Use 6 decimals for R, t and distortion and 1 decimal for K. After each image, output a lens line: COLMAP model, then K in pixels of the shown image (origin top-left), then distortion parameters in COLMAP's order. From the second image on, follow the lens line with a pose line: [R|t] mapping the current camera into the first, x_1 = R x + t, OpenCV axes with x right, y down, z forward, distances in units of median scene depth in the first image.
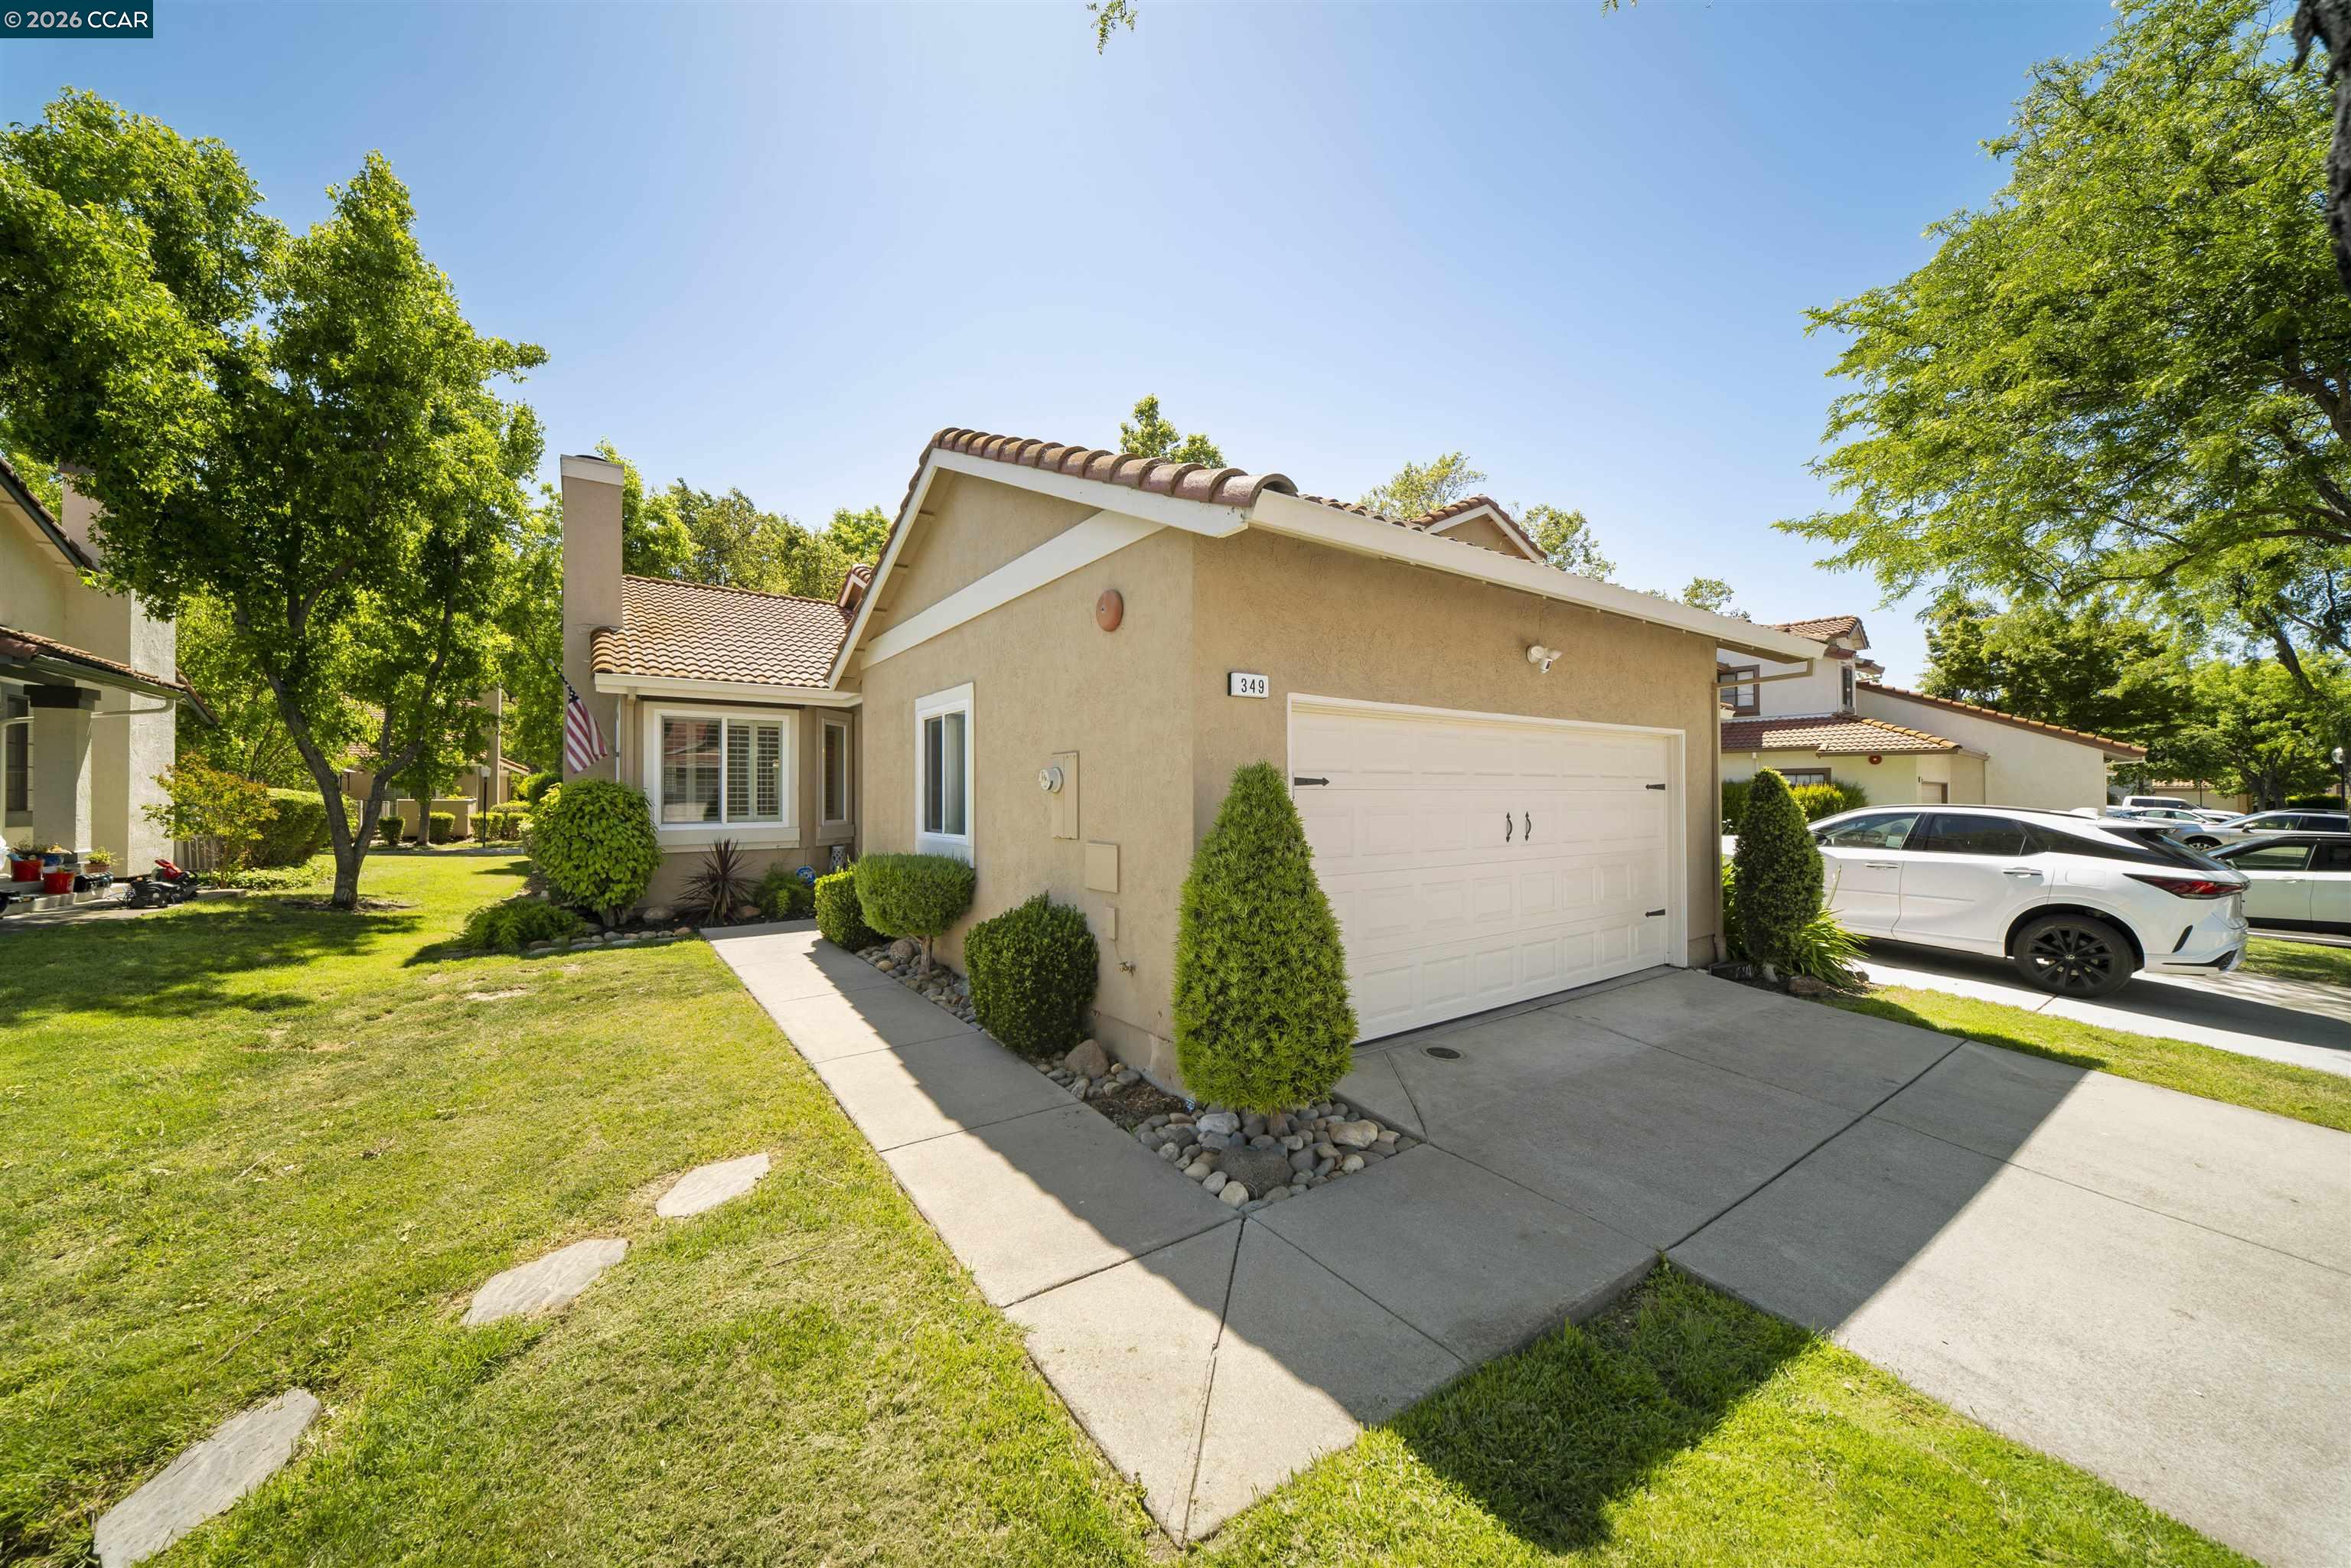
lens RADIAL K [[839.2, 0, 1169.8], [0, 839.2, 787.6], [0, 0, 1]] dist [0.003019, -0.005369]
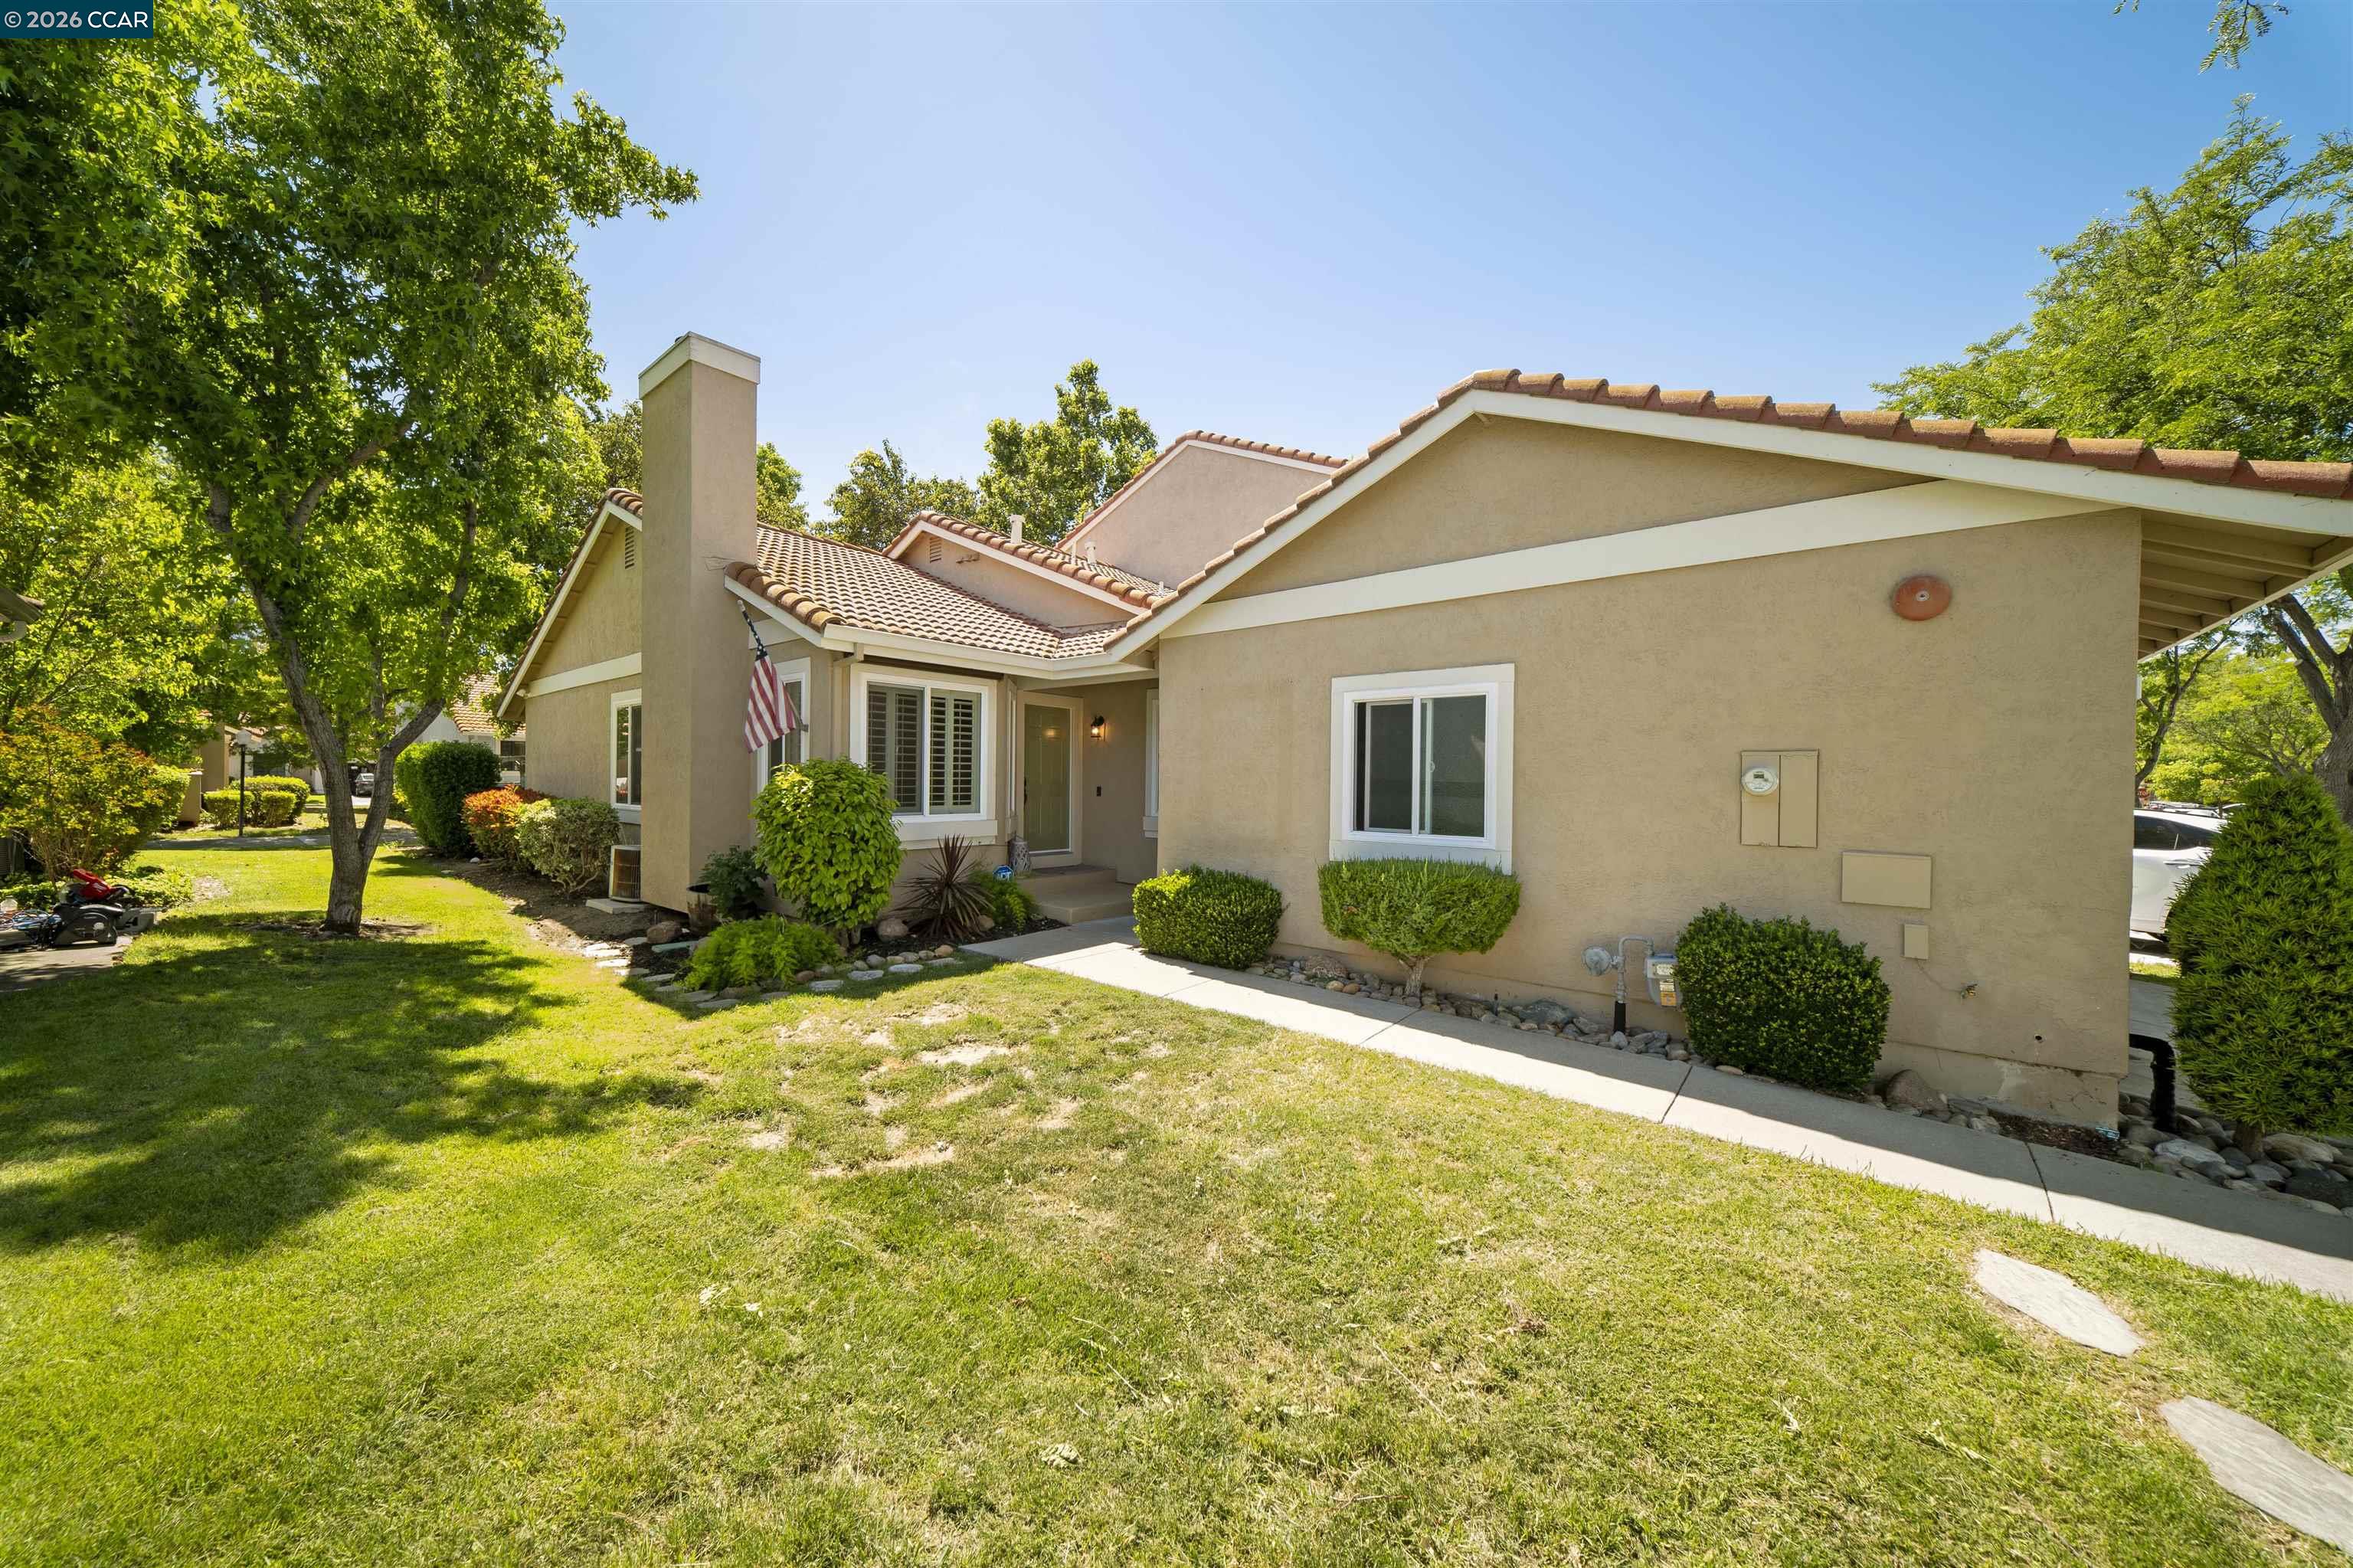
lens RADIAL K [[840.0, 0, 1170.8], [0, 840.0, 787.7], [0, 0, 1]] dist [0.003019, -0.005369]
pose [[0.968912, 0.013026, 0.247063, -0.600162], [-0.017693, 0.999704, 0.016678, -0.003274], [-0.246772, -0.020531, 0.968856, 0.176373]]
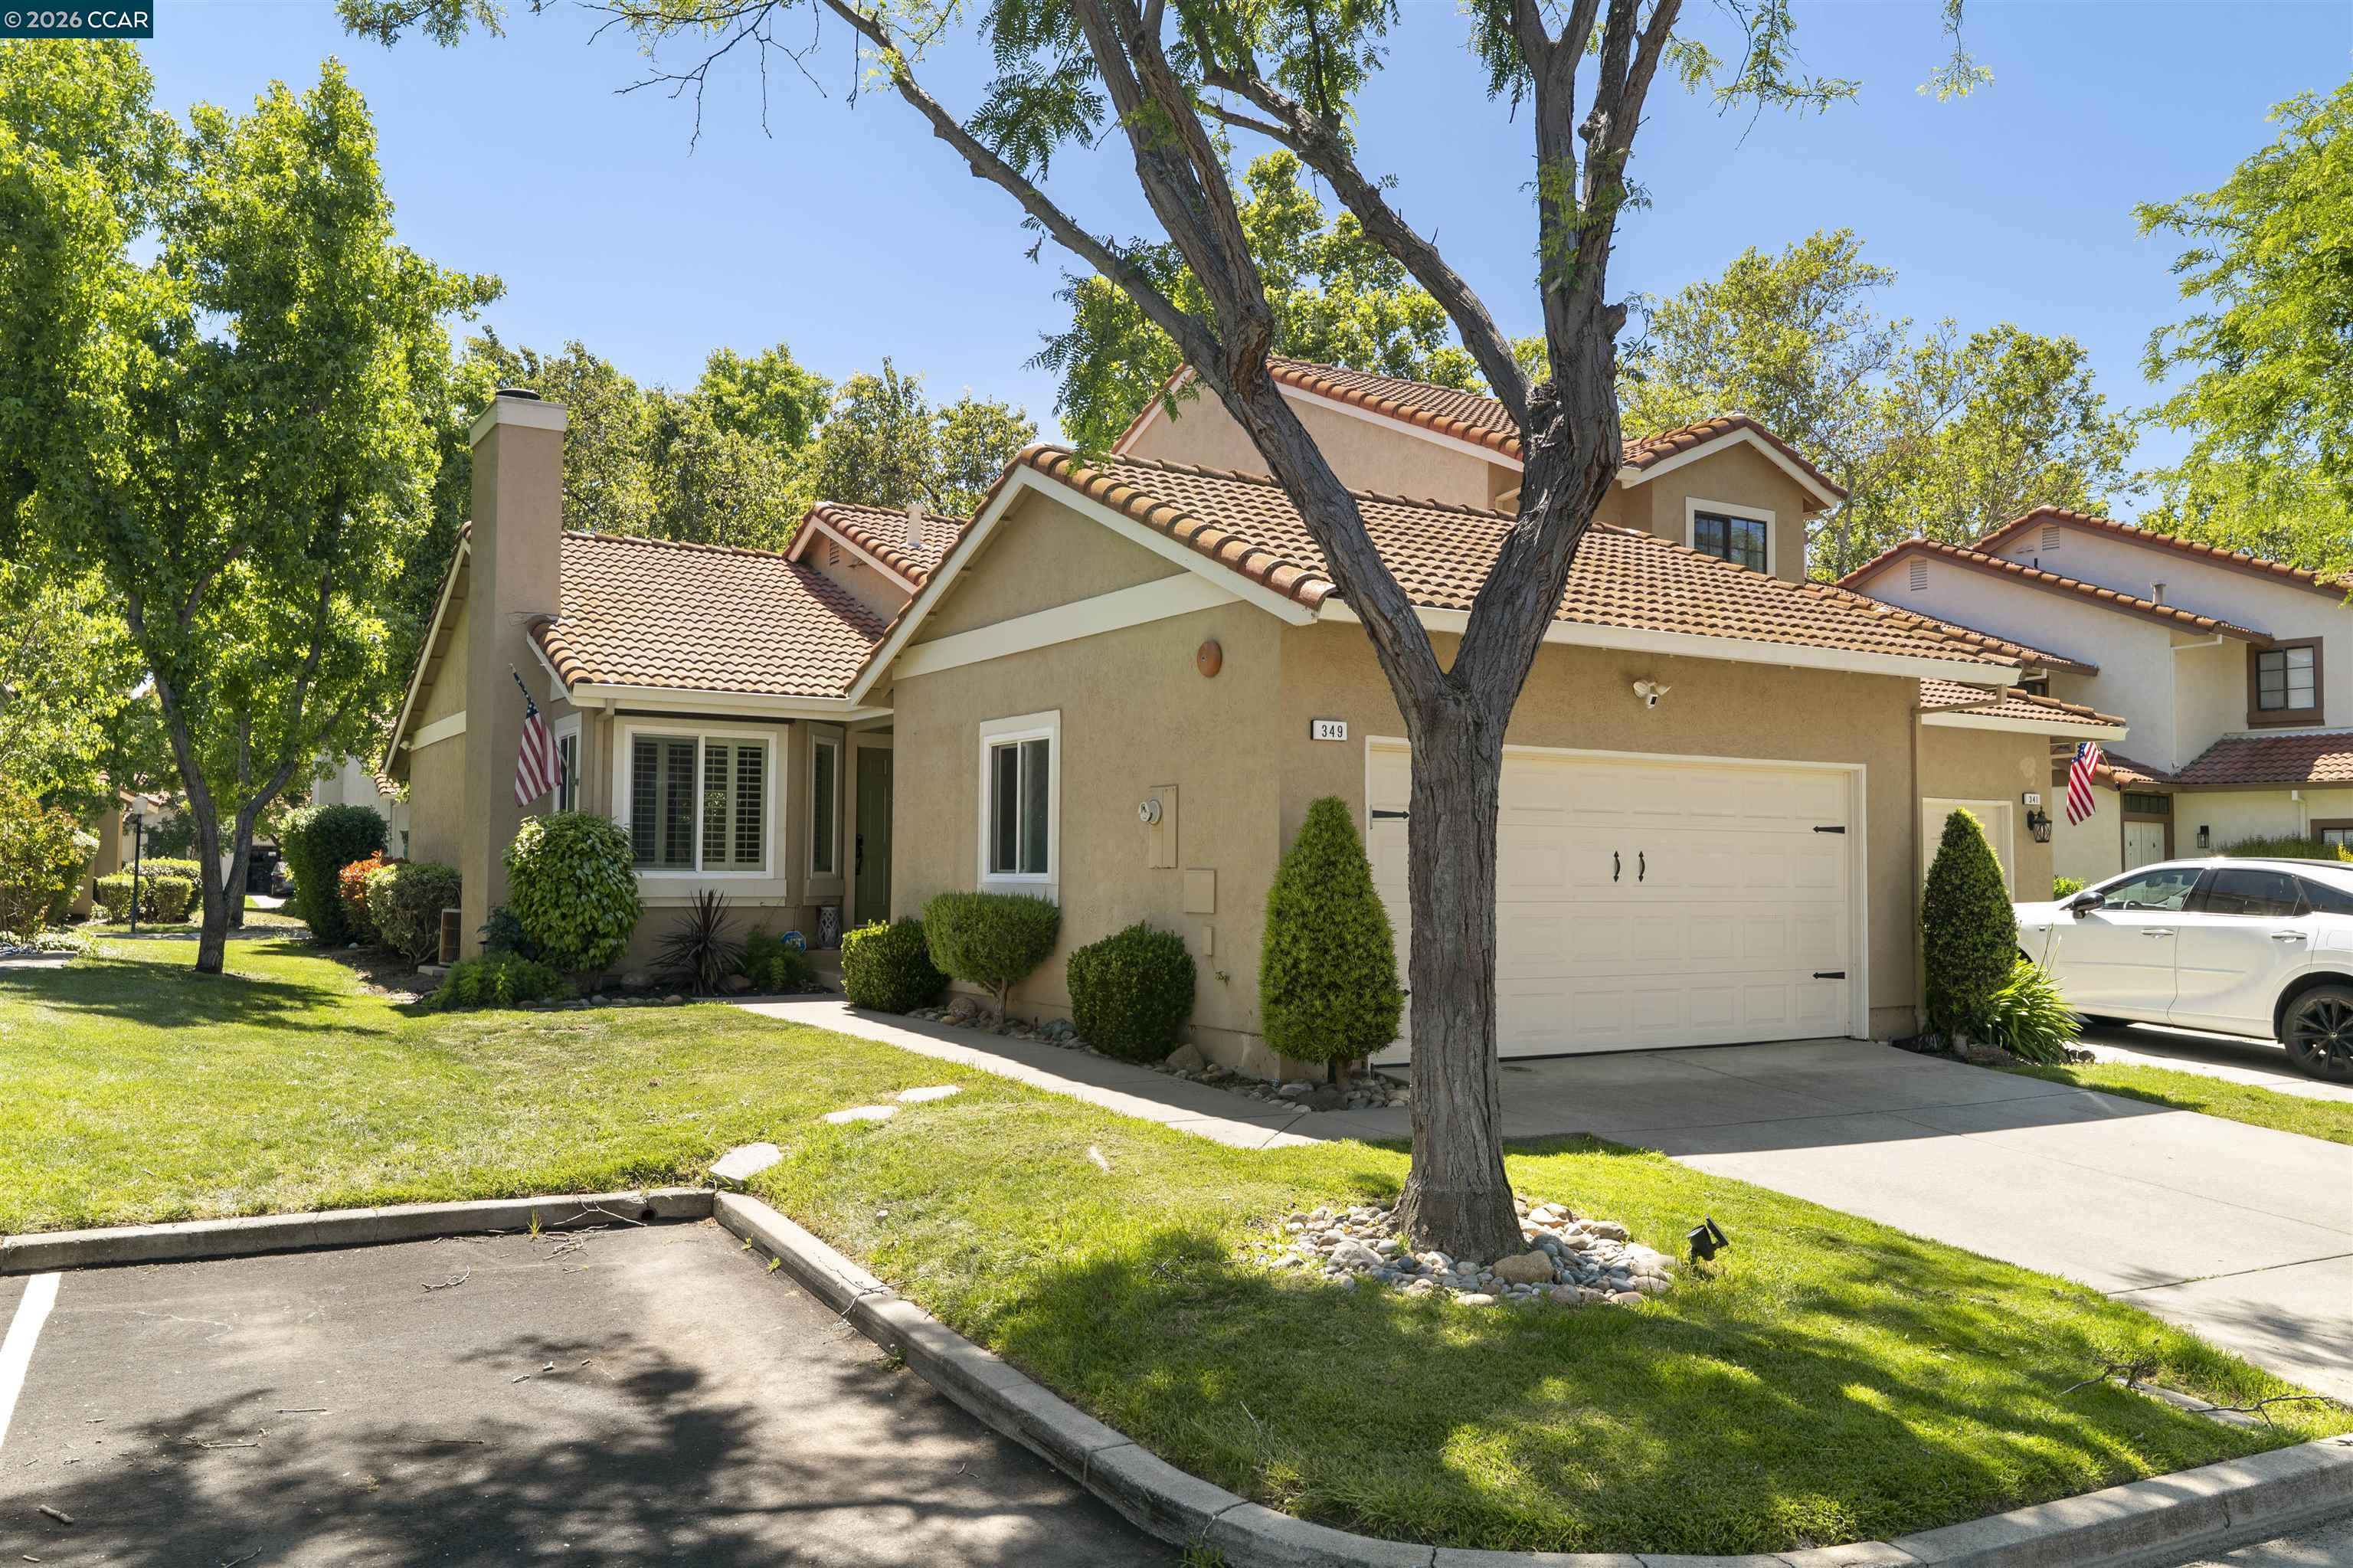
lens RADIAL K [[1842.2, 0, 1167.3], [0, 1842.2, 771.7], [0, 0, 1]] dist [-0.035202, 0.069041]
pose [[0.997114, 0.007317, -0.075560, 0.031871], [-0.010782, 0.998904, -0.045547, 0.027629], [0.075144, 0.046231, 0.996100, -0.787291]]
